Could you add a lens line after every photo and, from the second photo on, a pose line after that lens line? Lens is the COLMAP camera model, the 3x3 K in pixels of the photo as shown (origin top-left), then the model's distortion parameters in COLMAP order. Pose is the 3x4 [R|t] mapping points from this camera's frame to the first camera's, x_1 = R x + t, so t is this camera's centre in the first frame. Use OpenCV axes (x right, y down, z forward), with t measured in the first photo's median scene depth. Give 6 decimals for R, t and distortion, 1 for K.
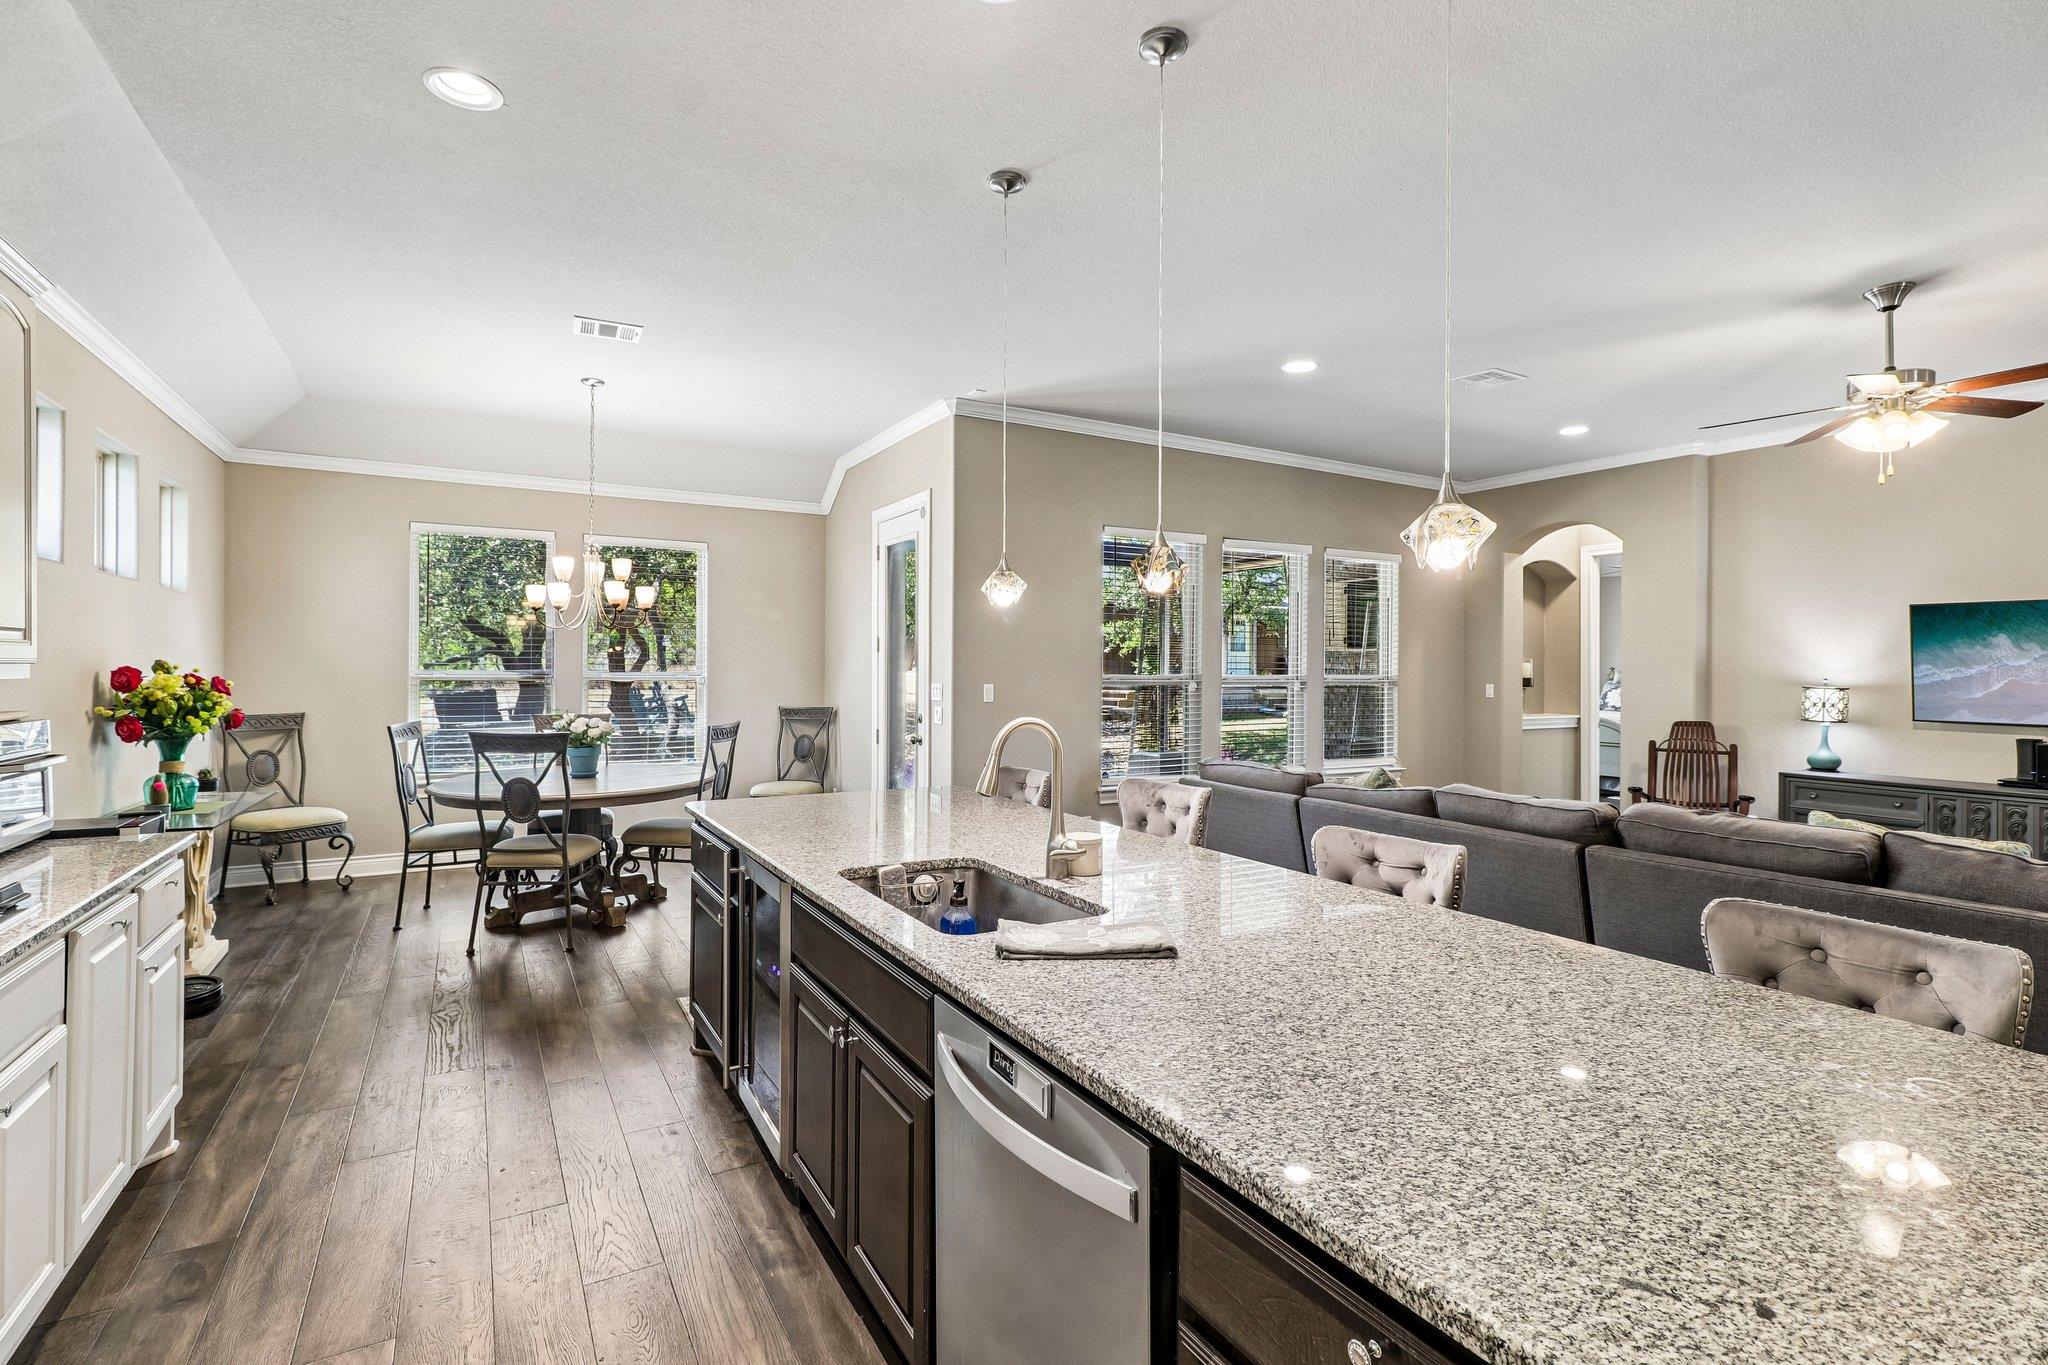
lens RADIAL K [[937.1, 0, 1021.6], [0, 937.1, 668.8], [0, 0, 1]] dist [-0.000281, -0.000974]
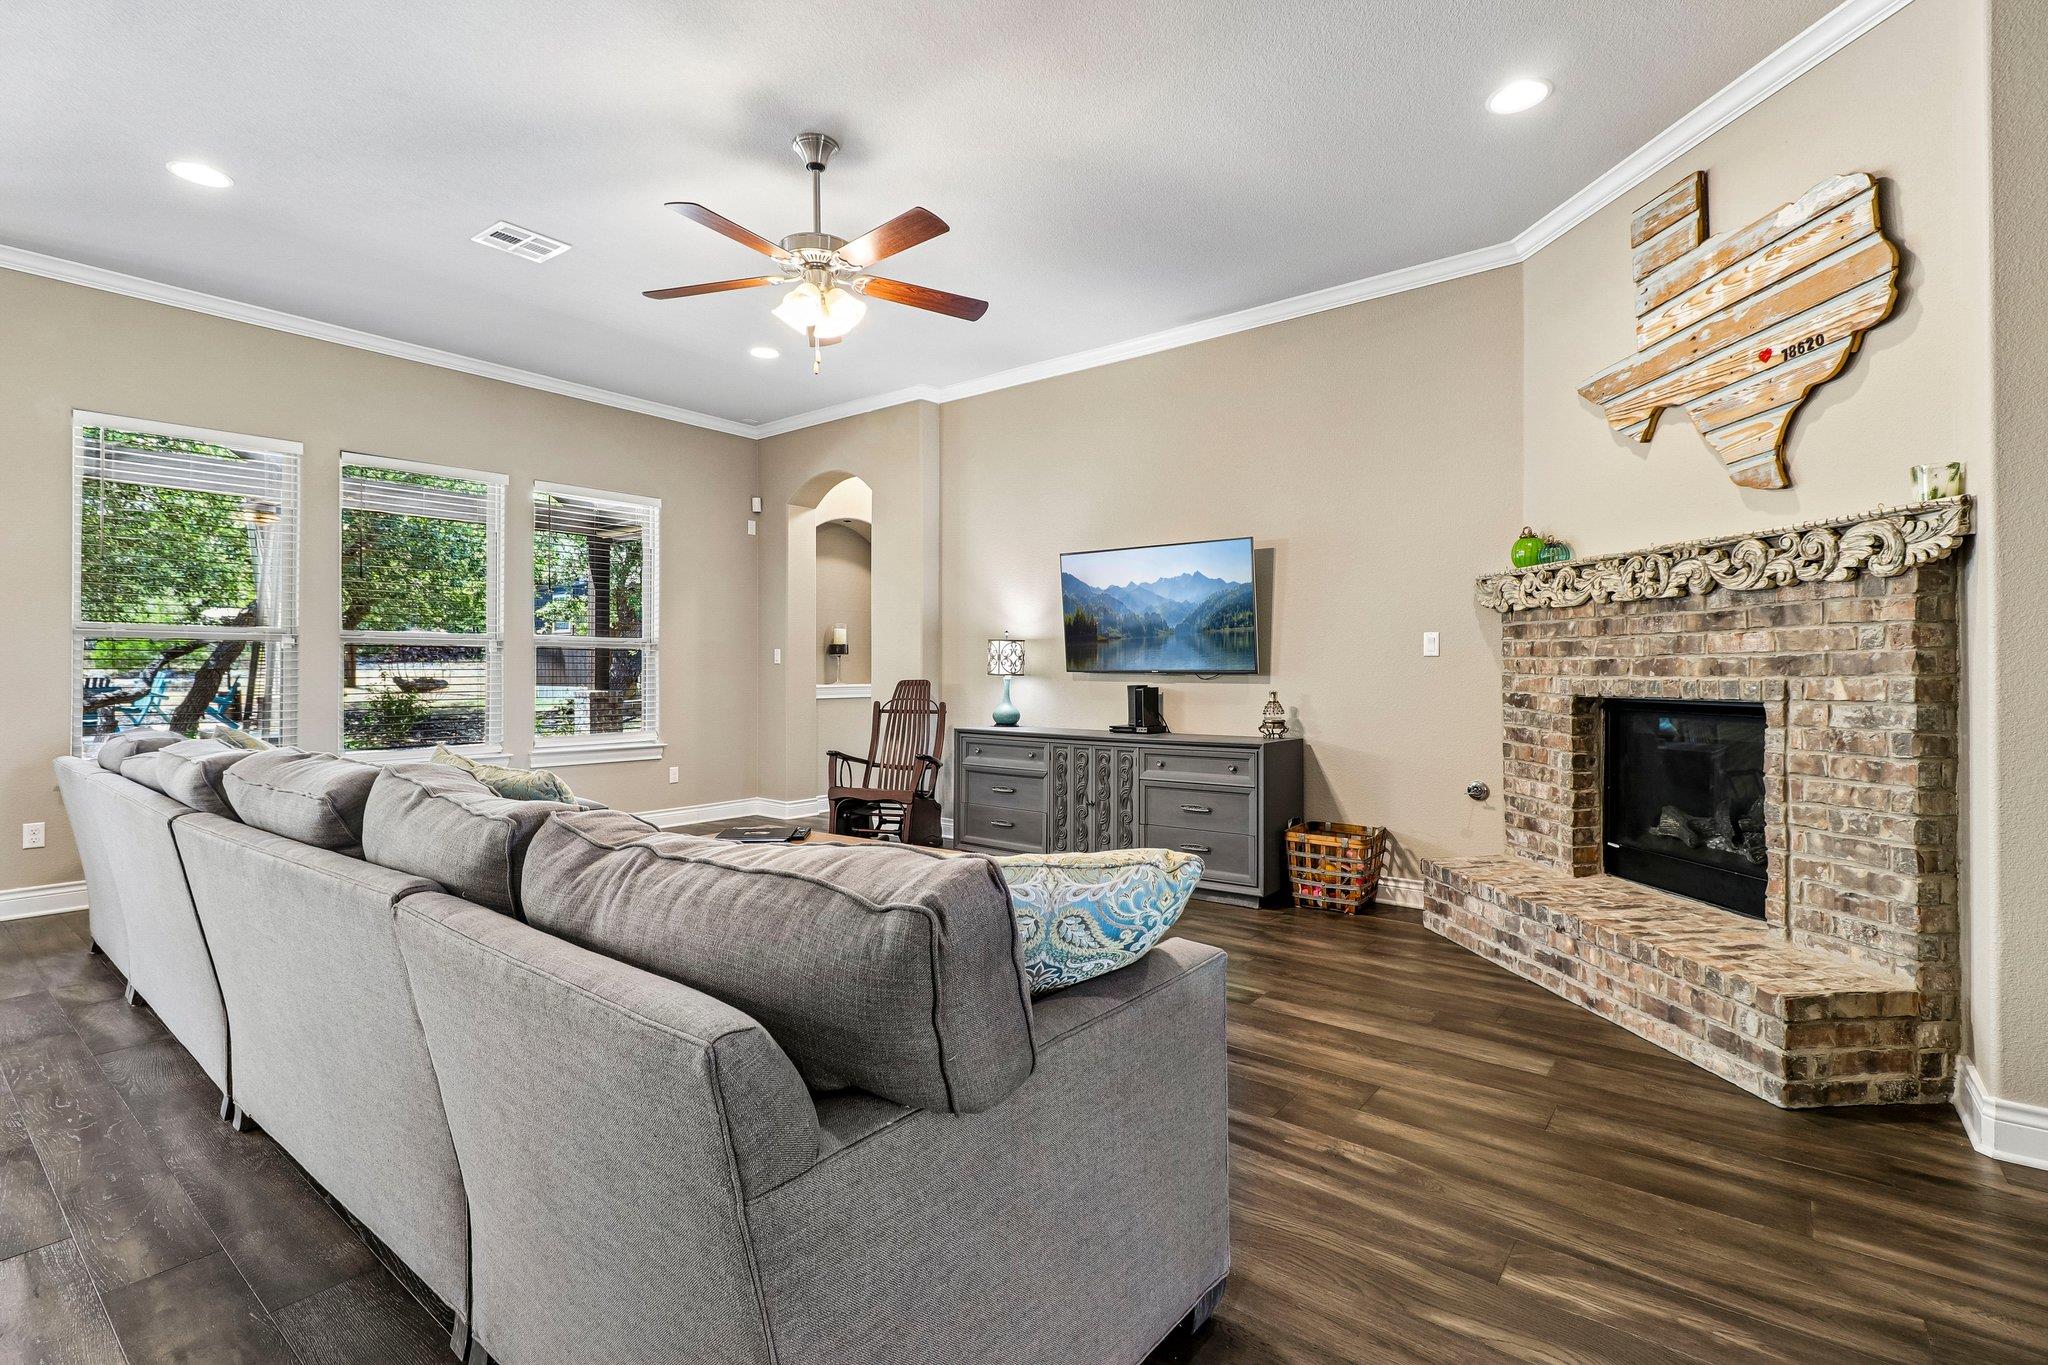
lens RADIAL K [[937.1, 0, 1027.1], [0, 937.1, 670.3], [0, 0, 1]] dist [-0.000281, -0.000974]
pose [[0.928803, -0.007846, 0.370492, 0.519646], [0.006730, 0.999968, 0.004307, 0.047393], [-0.370514, -0.001507, 0.928826, 0.089095]]
